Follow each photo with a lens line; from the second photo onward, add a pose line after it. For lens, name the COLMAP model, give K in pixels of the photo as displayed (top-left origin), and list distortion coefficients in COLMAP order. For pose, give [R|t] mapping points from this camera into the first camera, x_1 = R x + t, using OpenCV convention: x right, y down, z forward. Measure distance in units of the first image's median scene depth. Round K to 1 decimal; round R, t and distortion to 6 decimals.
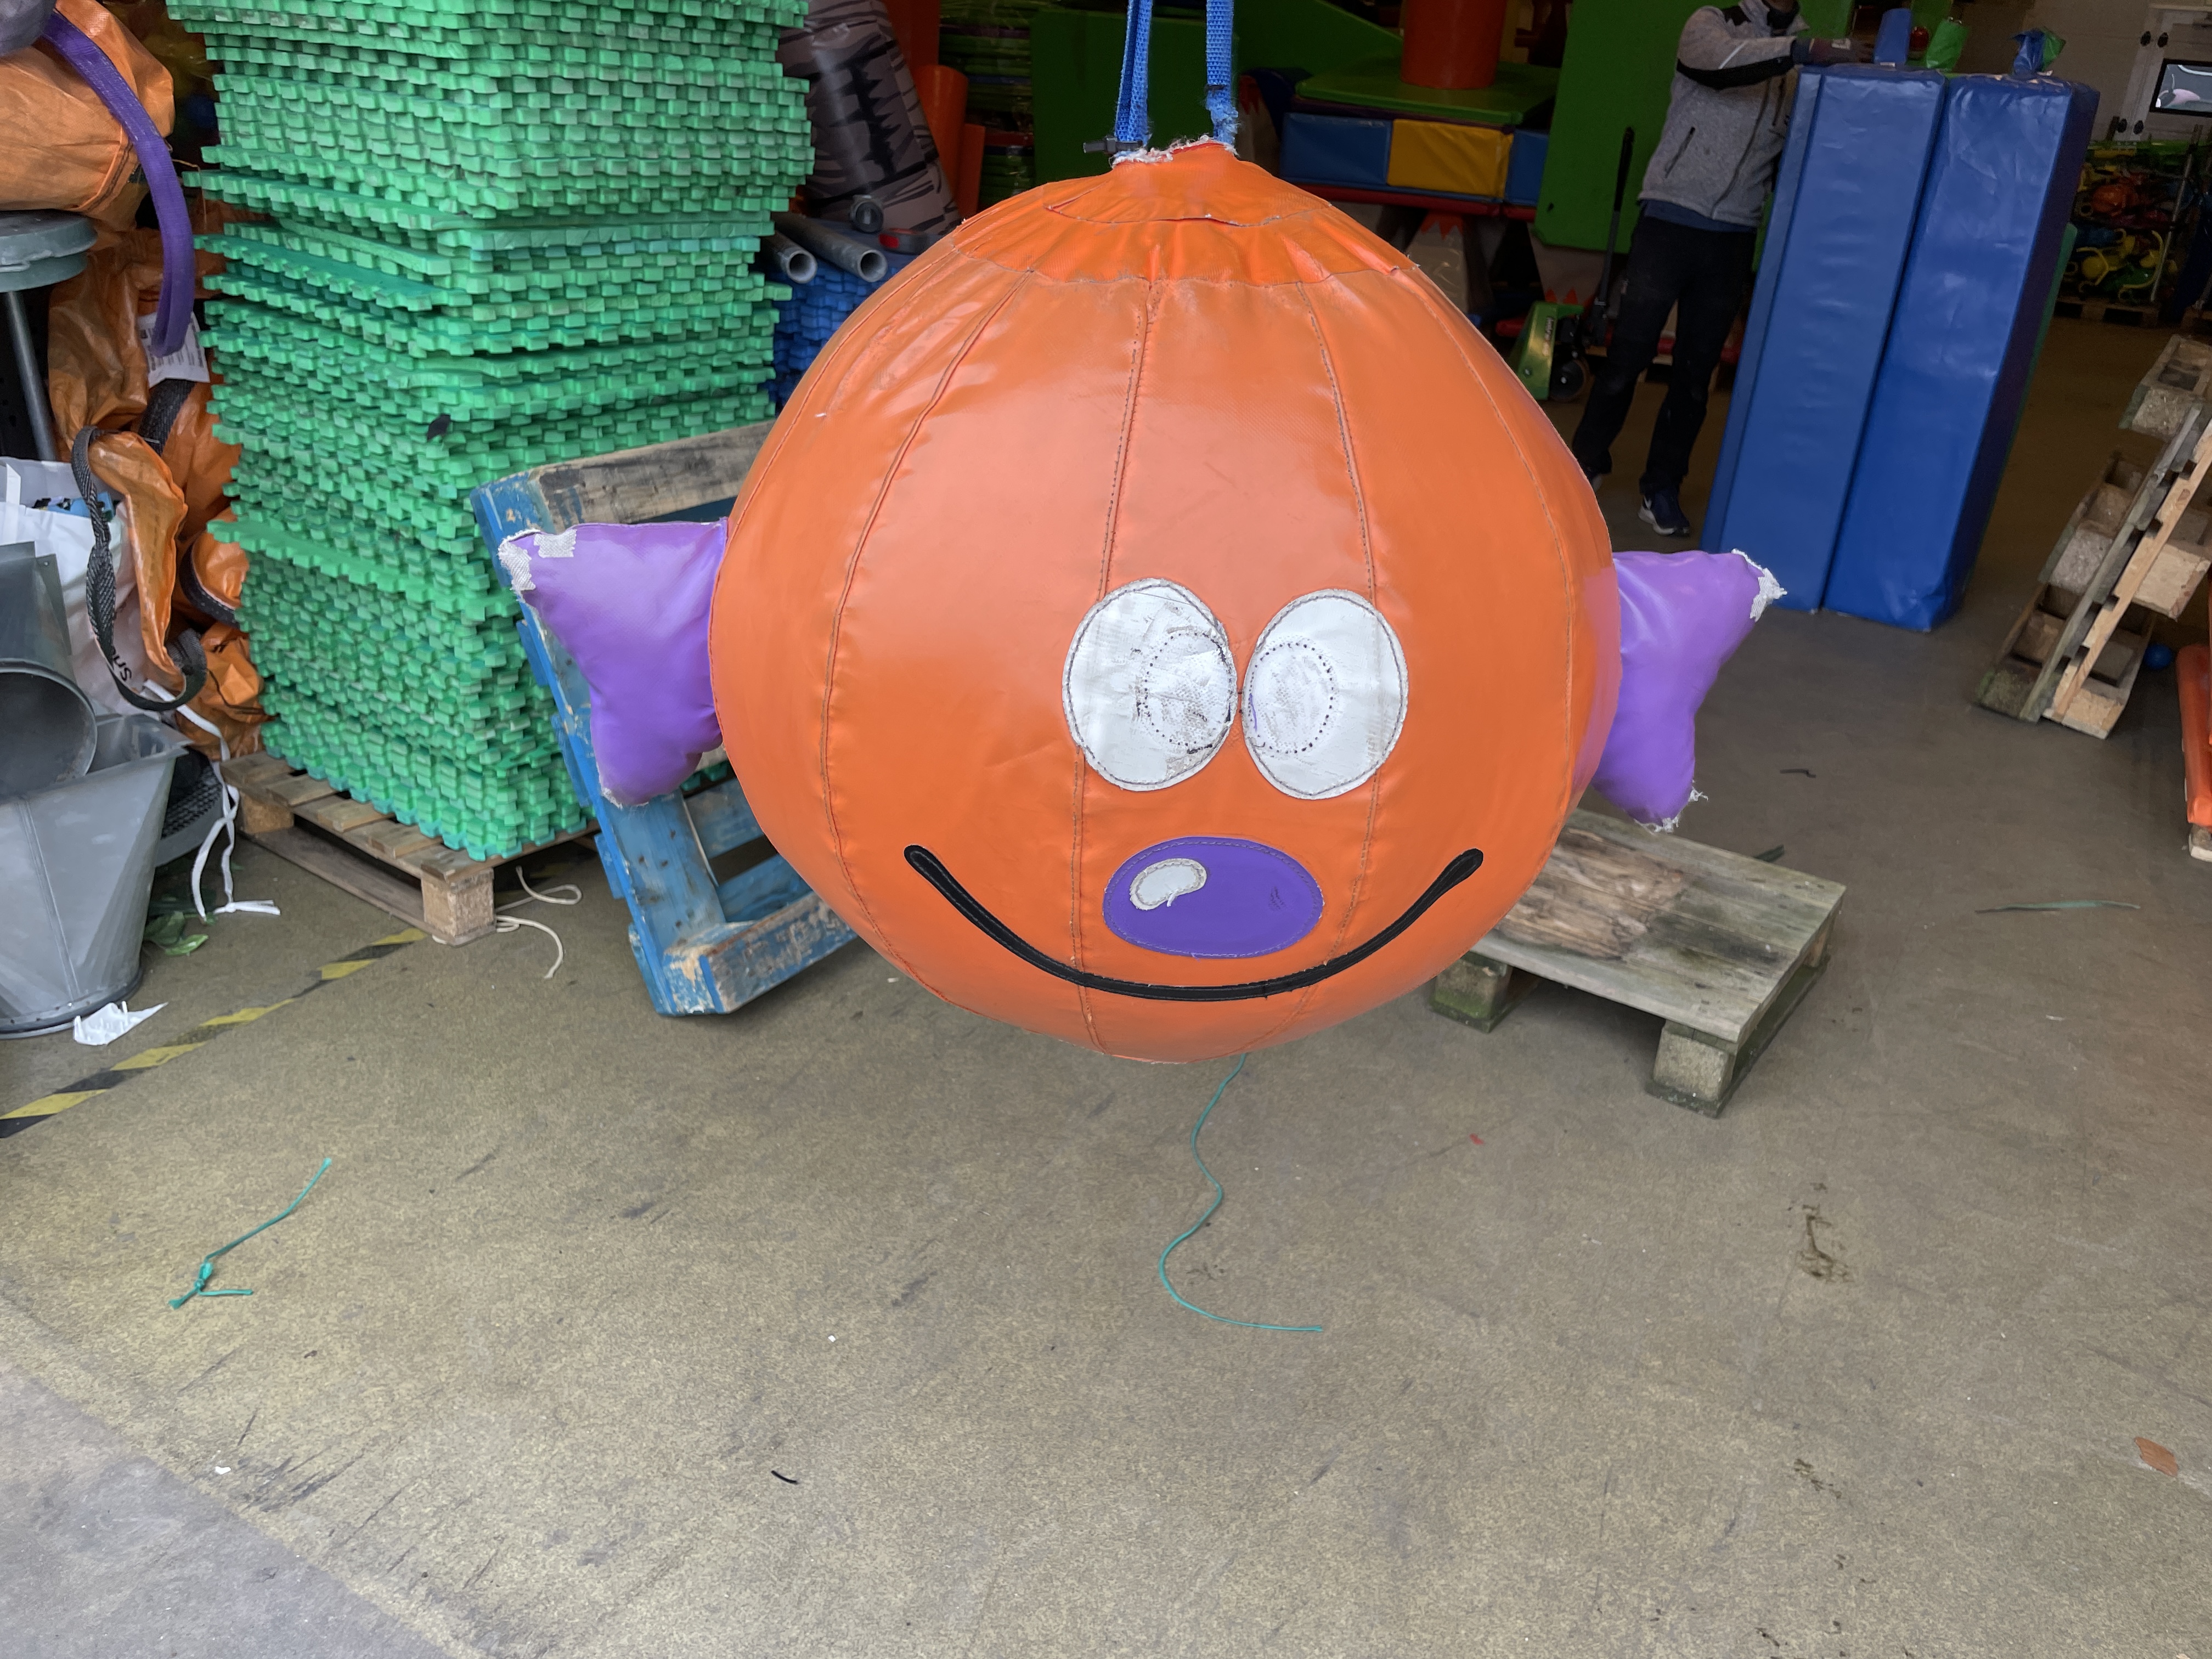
lens RADIAL K [[1645.2, 0, 1107.7], [0, 1645.2, 826.4], [0, 0, 1]] dist [0.102752, -0.137139]
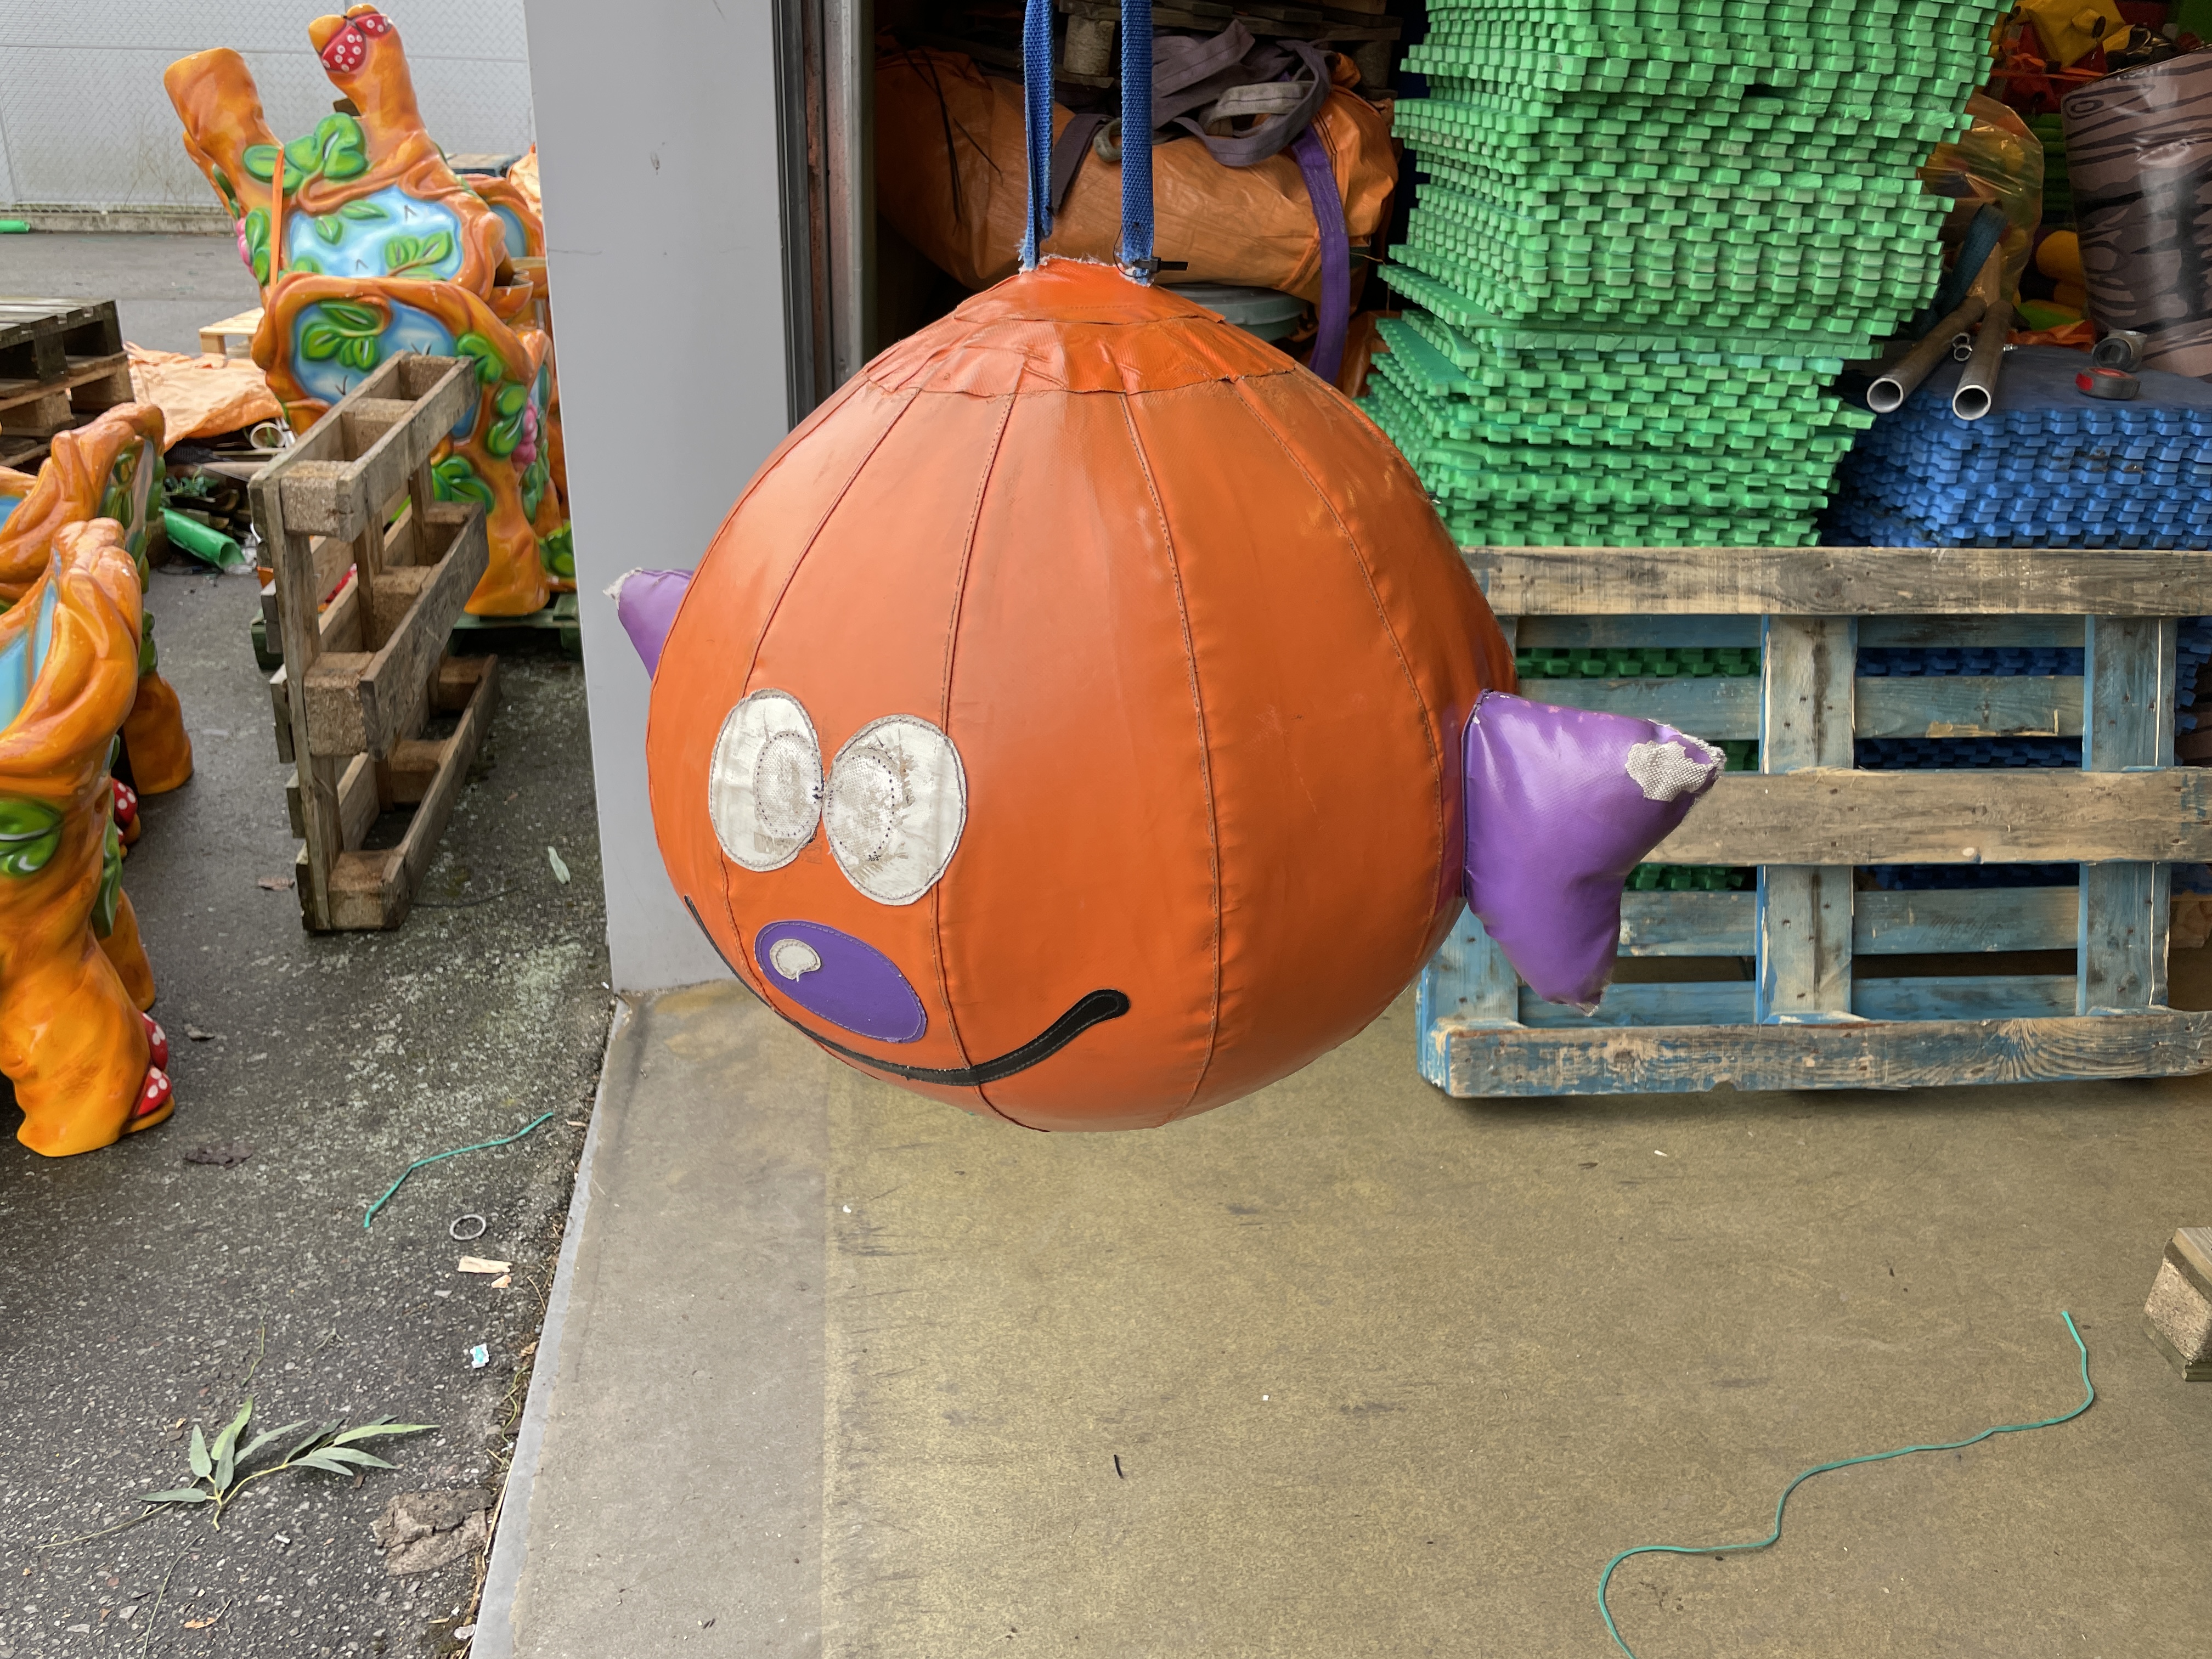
lens RADIAL K [[1645.2, 0, 1107.7], [0, 1645.2, 826.4], [0, 0, 1]] dist [0.102752, -0.137139]
pose [[0.622494, 0.297676, -0.723802, 0.321766], [-0.337856, 0.936436, 0.094558, -0.066077], [0.705942, 0.185679, 0.683498, 0.133761]]
